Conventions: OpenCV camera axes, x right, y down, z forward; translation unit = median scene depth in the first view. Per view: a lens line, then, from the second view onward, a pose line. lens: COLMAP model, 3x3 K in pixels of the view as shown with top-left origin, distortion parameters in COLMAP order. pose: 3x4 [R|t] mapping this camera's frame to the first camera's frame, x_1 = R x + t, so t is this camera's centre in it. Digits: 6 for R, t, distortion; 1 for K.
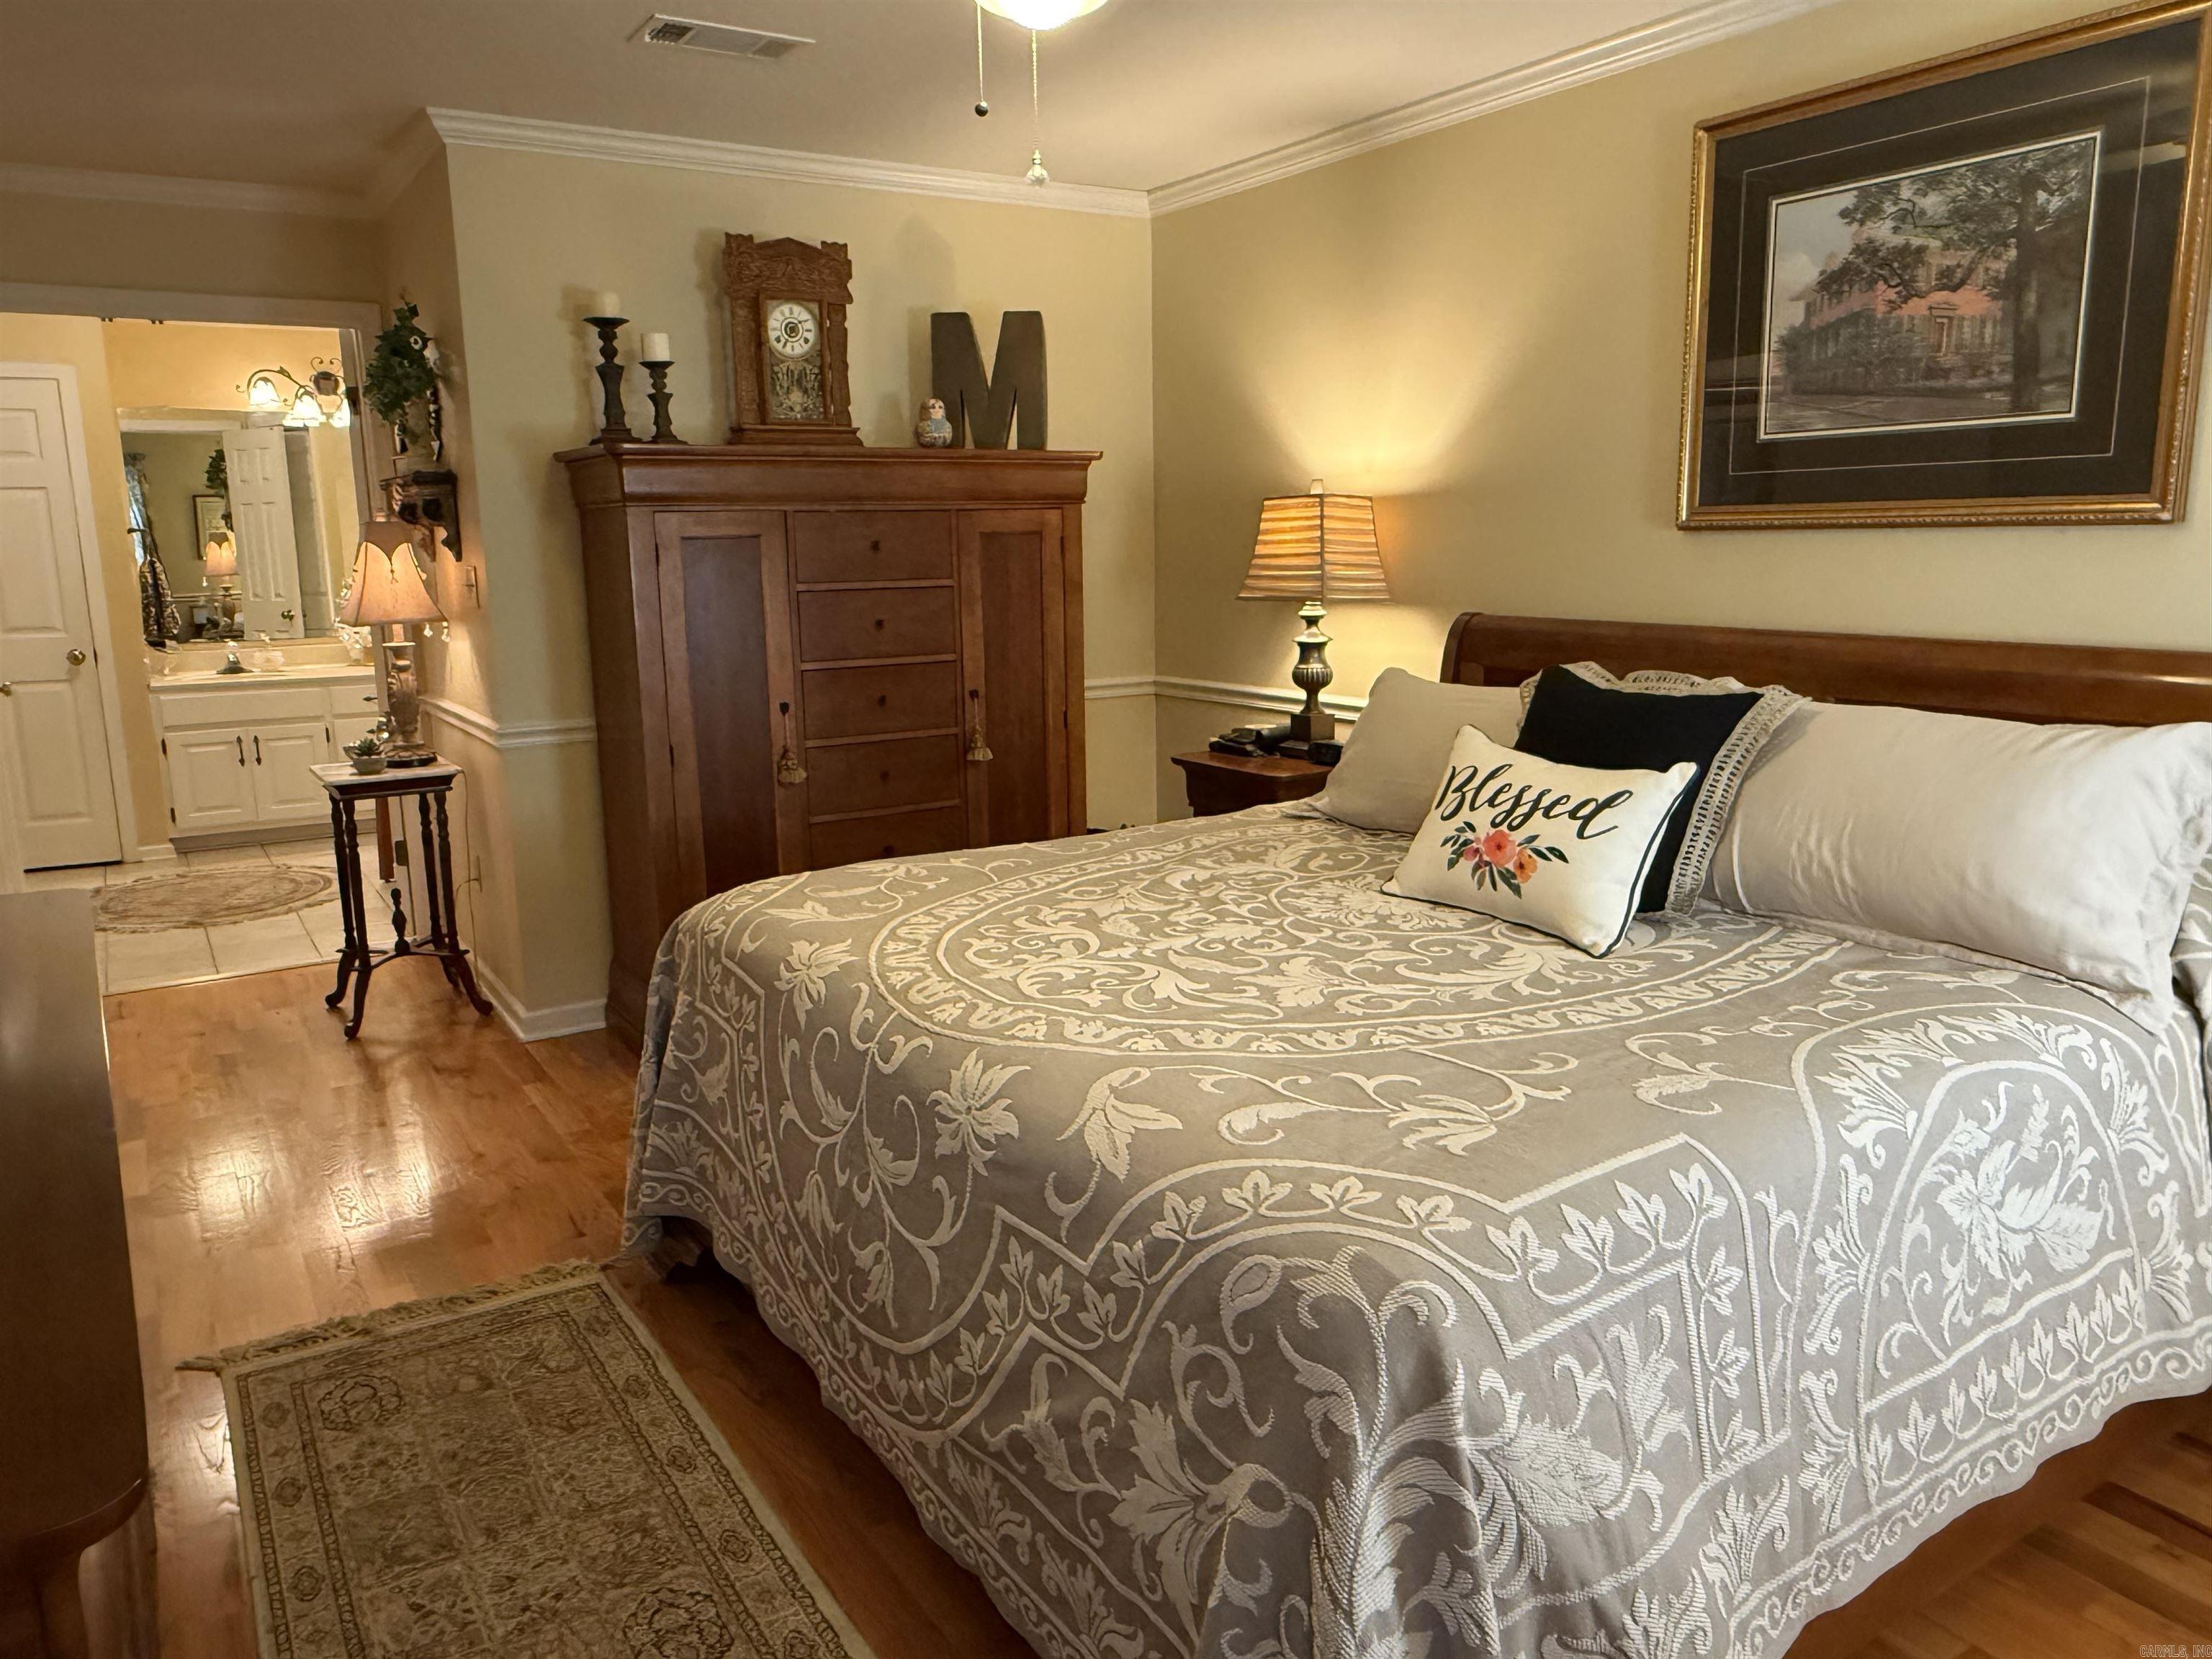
lens RADIAL K [[1541.5, 0, 1106.0], [0, 1541.5, 829.5], [0, 0, 1]] dist [-0.010766, -0.000894]
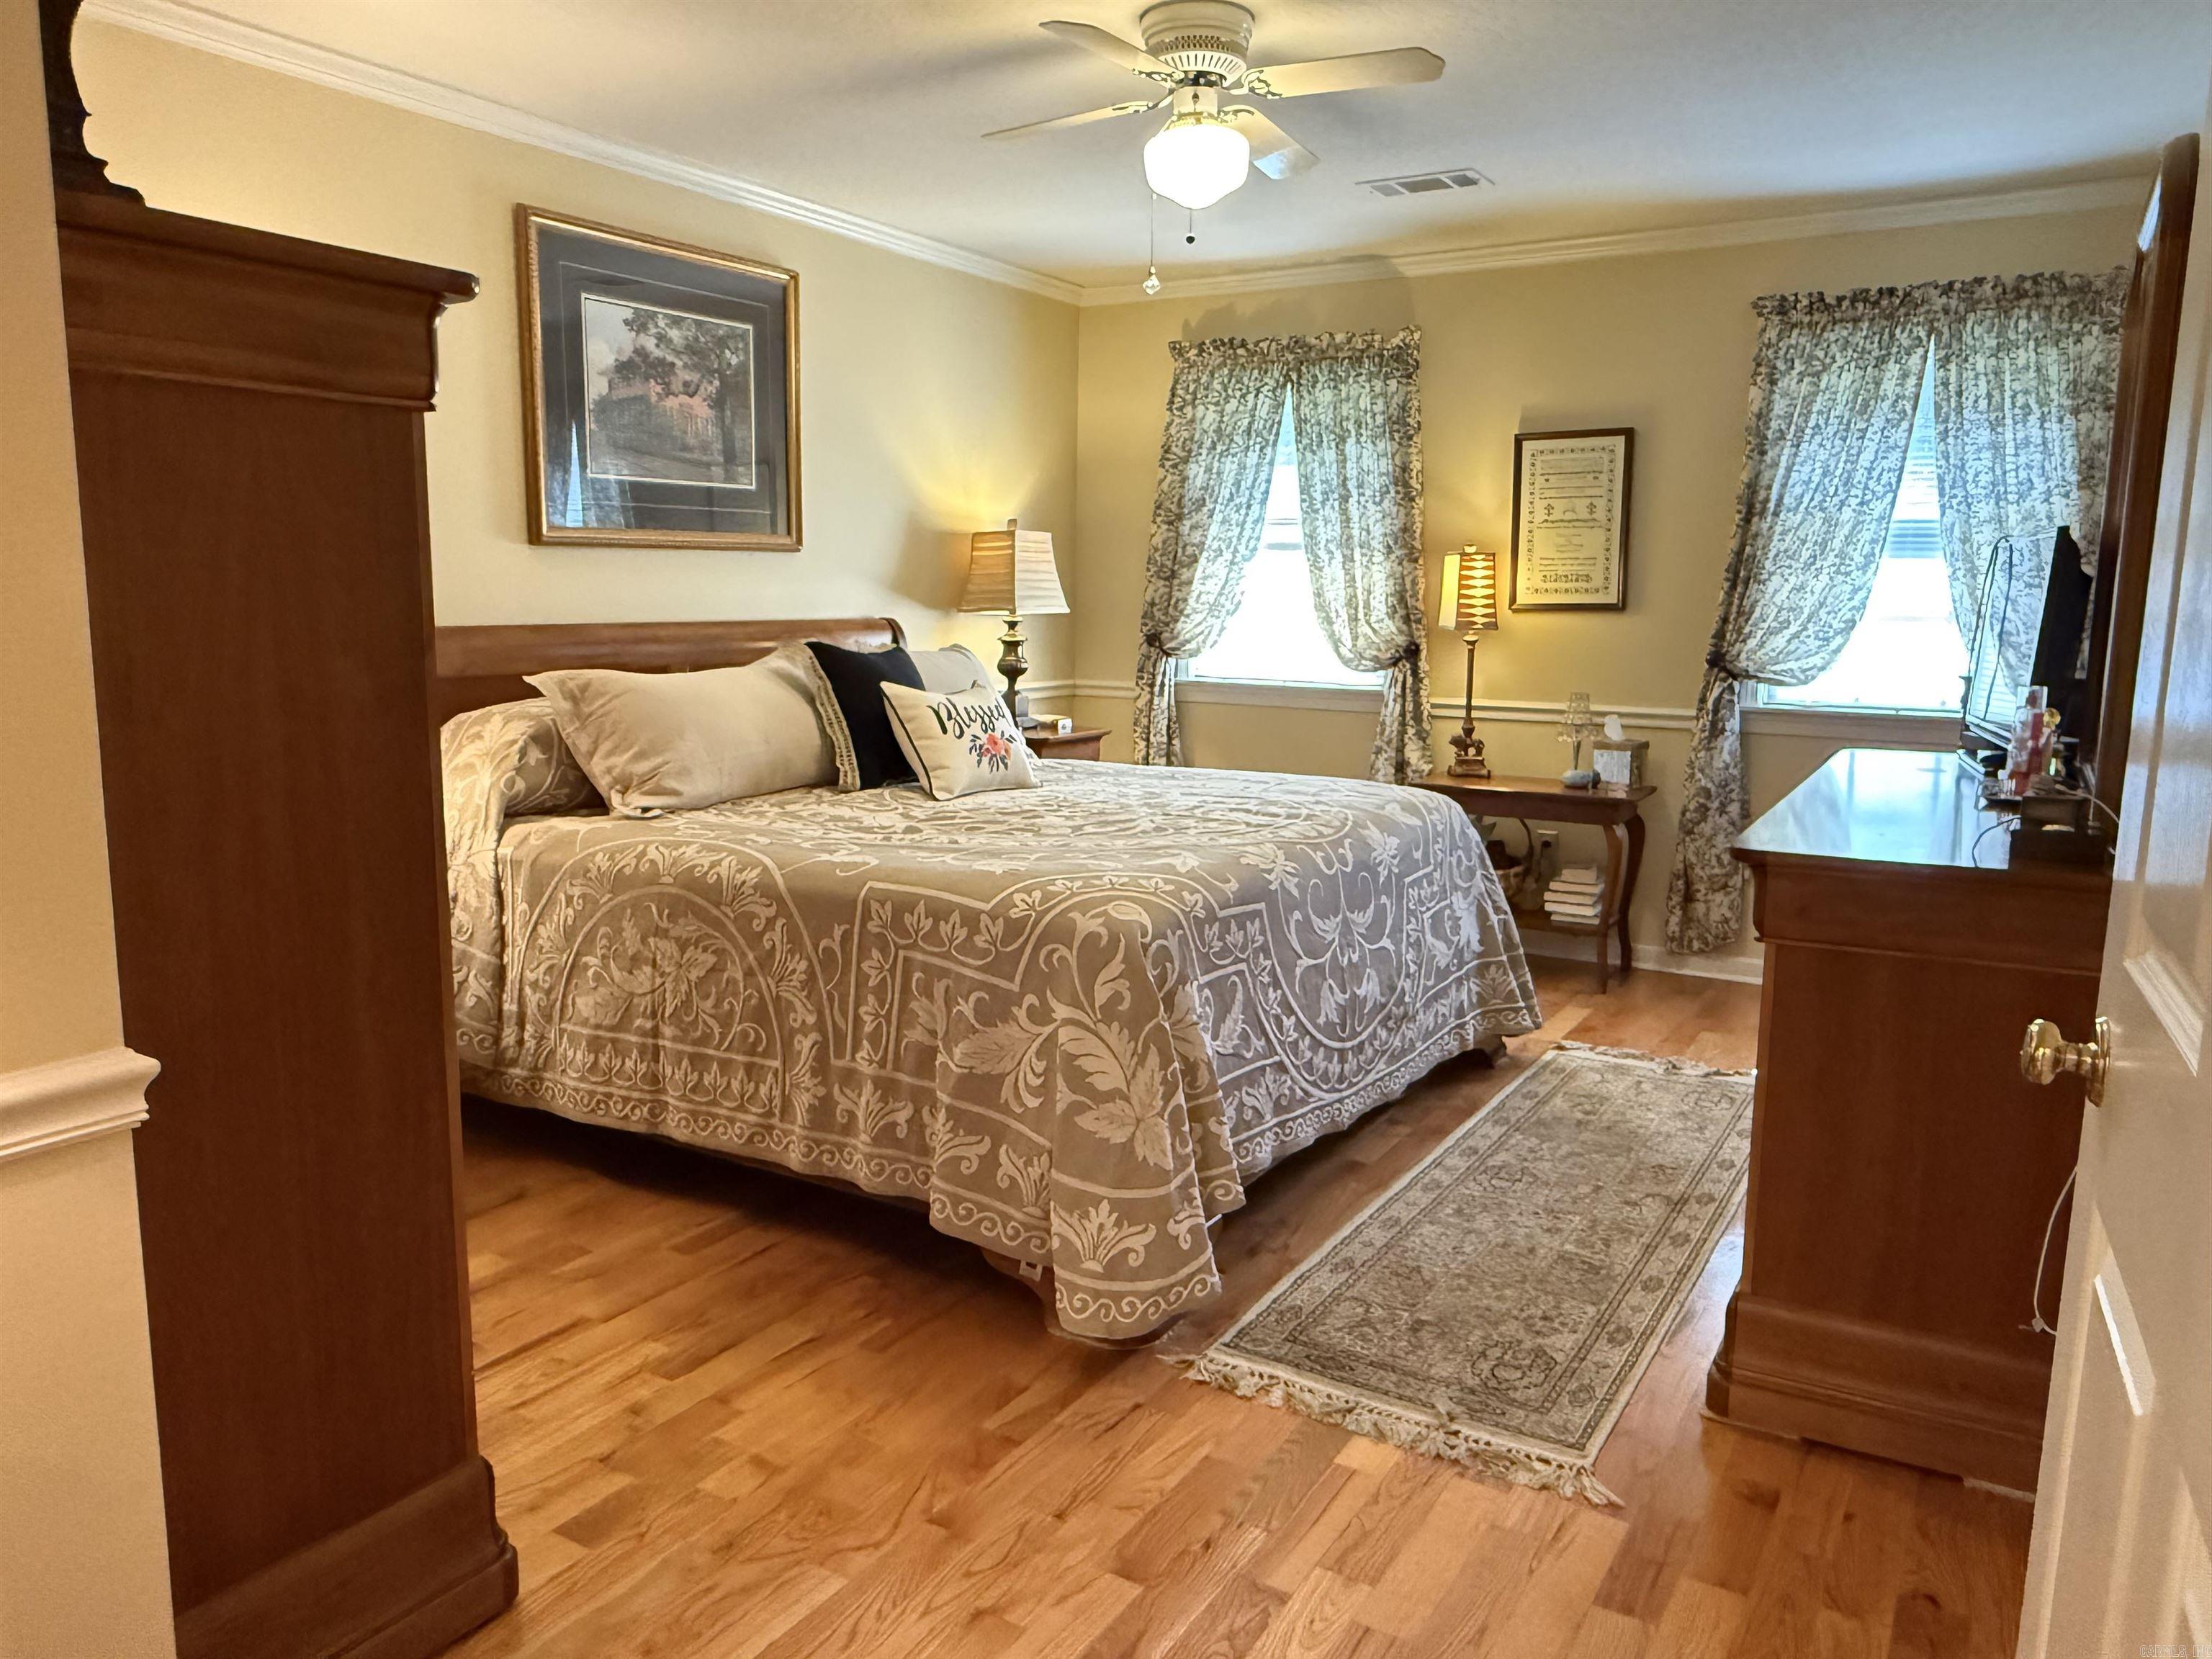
lens RADIAL K [[1541.5, 0, 1106.0], [0, 1541.5, 829.5], [0, 0, 1]] dist [-0.010766, -0.000894]
pose [[-0.423561, -0.127815, 0.896805, -1.065384], [0.168933, 0.961483, 0.216821, -0.198146], [-0.889976, 0.243337, -0.385655, 1.329784]]
